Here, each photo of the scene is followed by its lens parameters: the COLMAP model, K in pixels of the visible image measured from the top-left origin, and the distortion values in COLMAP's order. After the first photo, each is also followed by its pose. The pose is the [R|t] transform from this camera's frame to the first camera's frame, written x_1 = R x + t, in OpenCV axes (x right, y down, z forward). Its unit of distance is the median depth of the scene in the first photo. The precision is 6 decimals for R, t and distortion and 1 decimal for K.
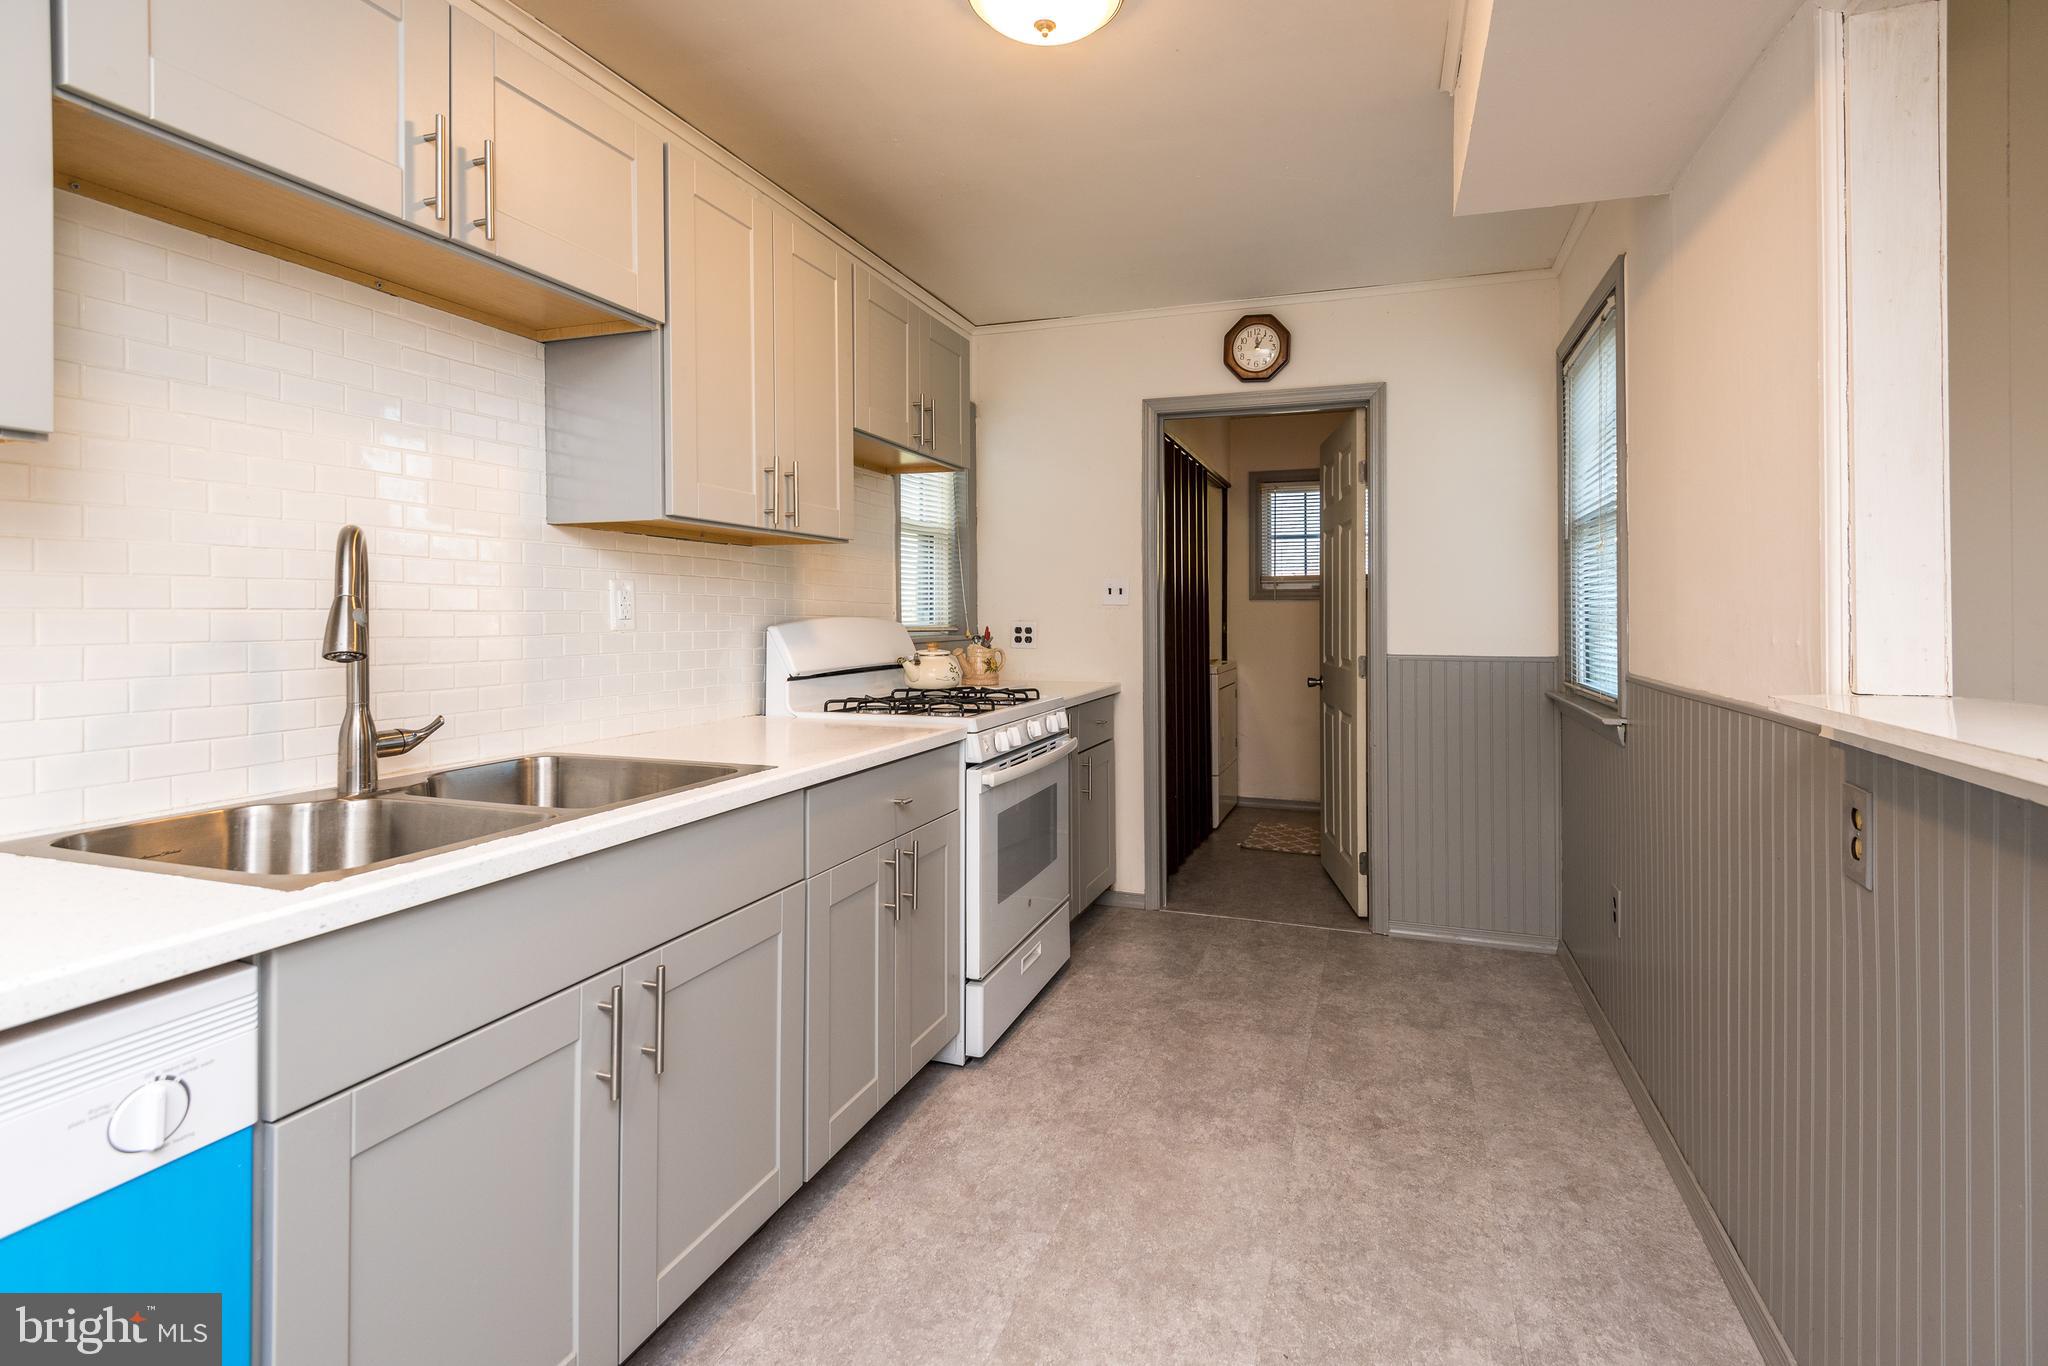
lens RADIAL K [[992.8, 0, 1029.8], [0, 992.8, 613.3], [0, 0, 1]] dist [0.037376, -0.000452]
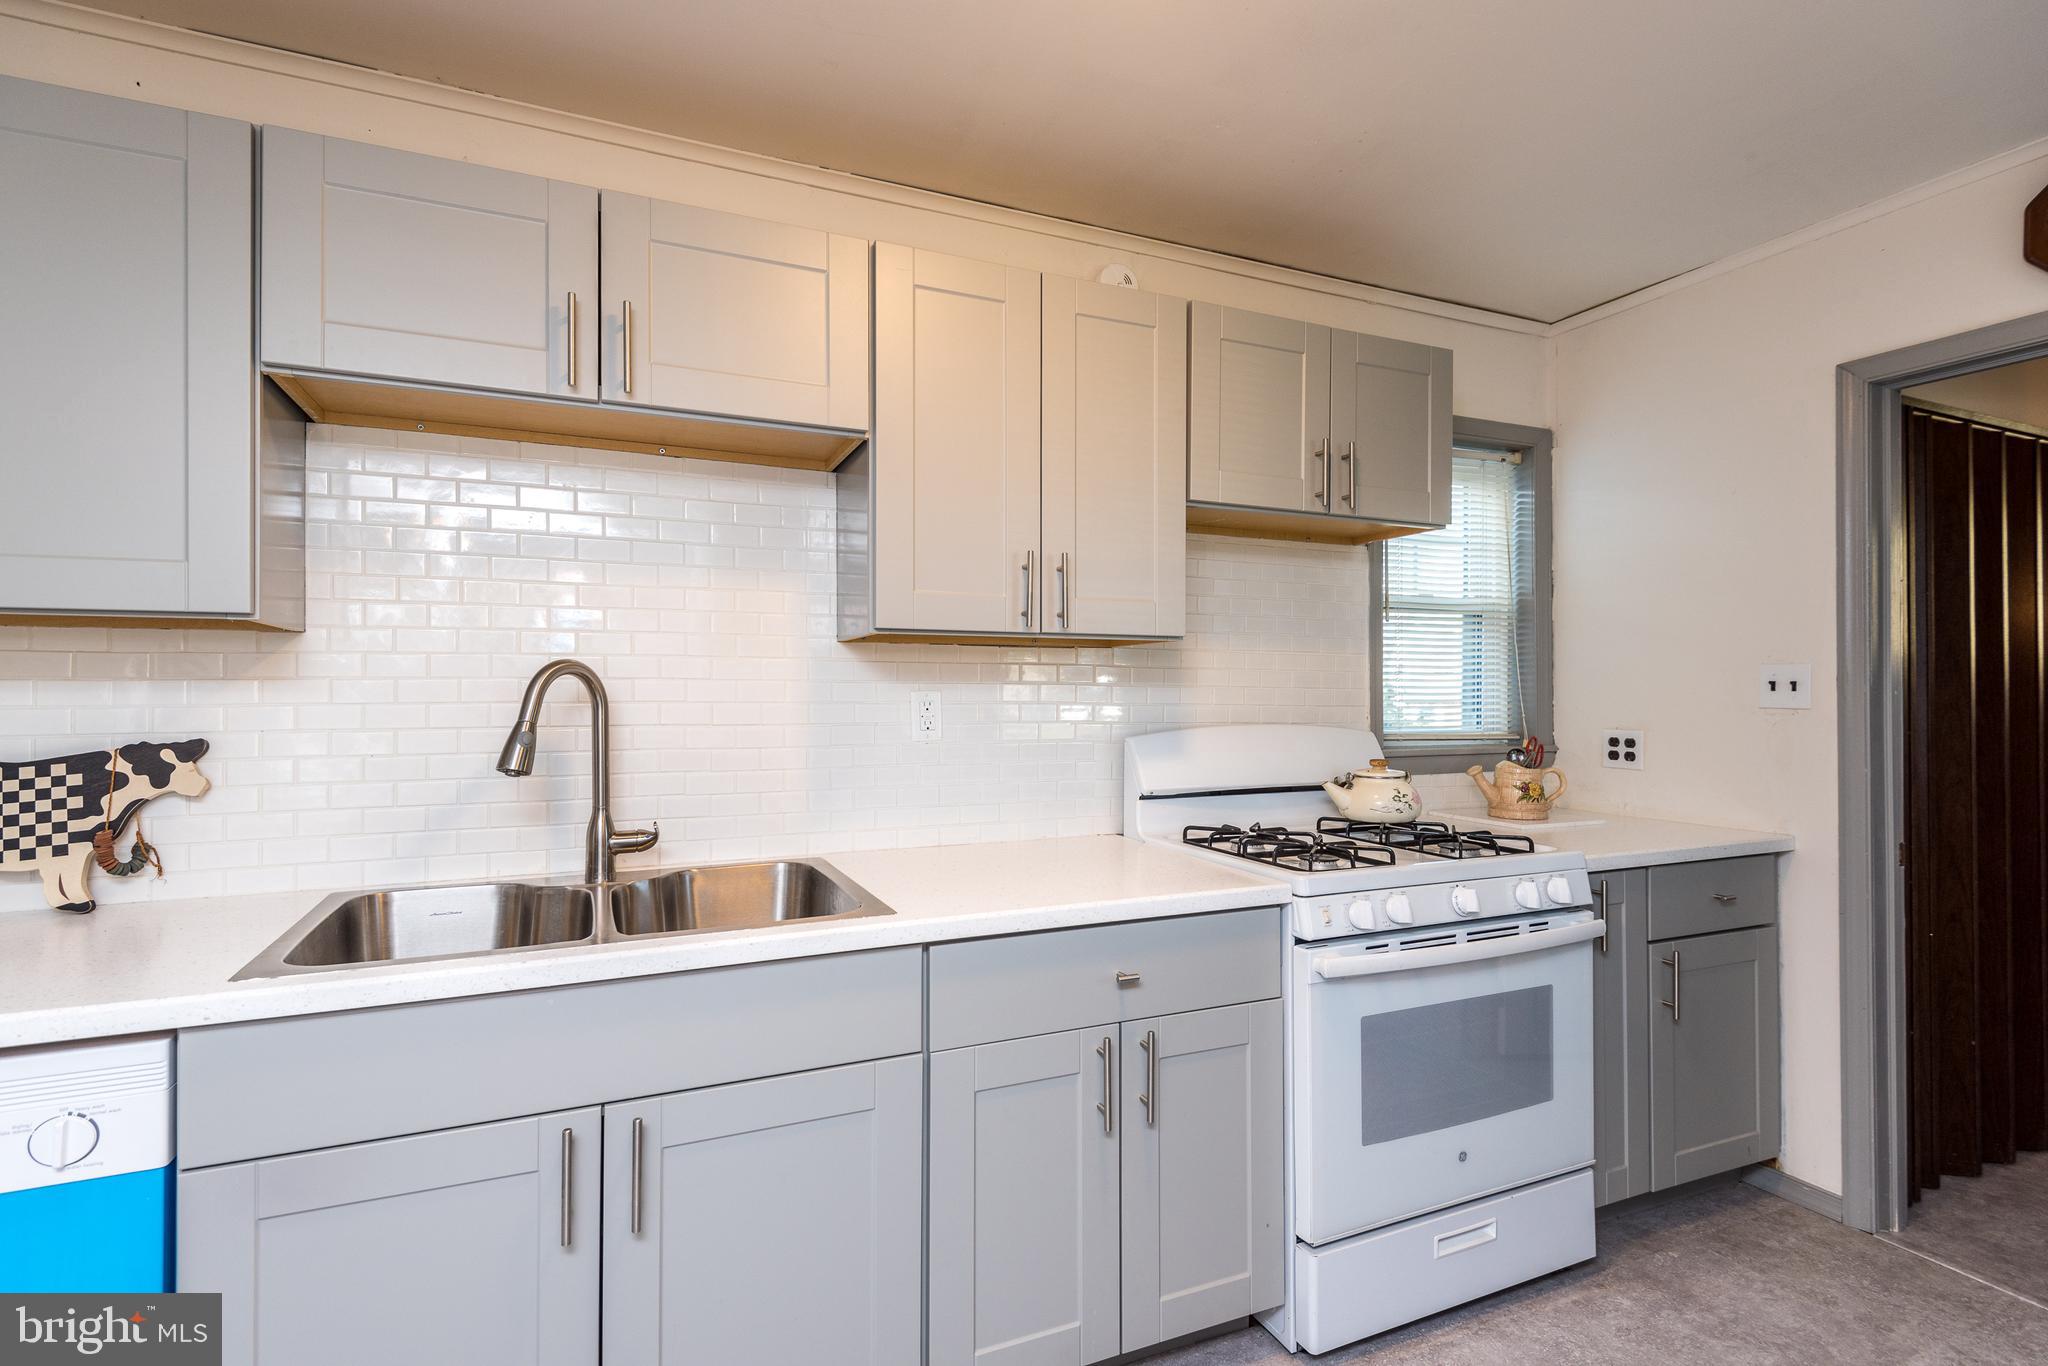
lens RADIAL K [[945.4, 0, 1024.0], [0, 945.4, 683.0], [0, 0, 1]] dist [0.013747, -0.000261]
pose [[0.679549, -0.008383, -0.733583, 0.282389], [0.000414, 0.999939, -0.011043, -0.024663], [0.733630, 0.007200, 0.679511, 0.347940]]
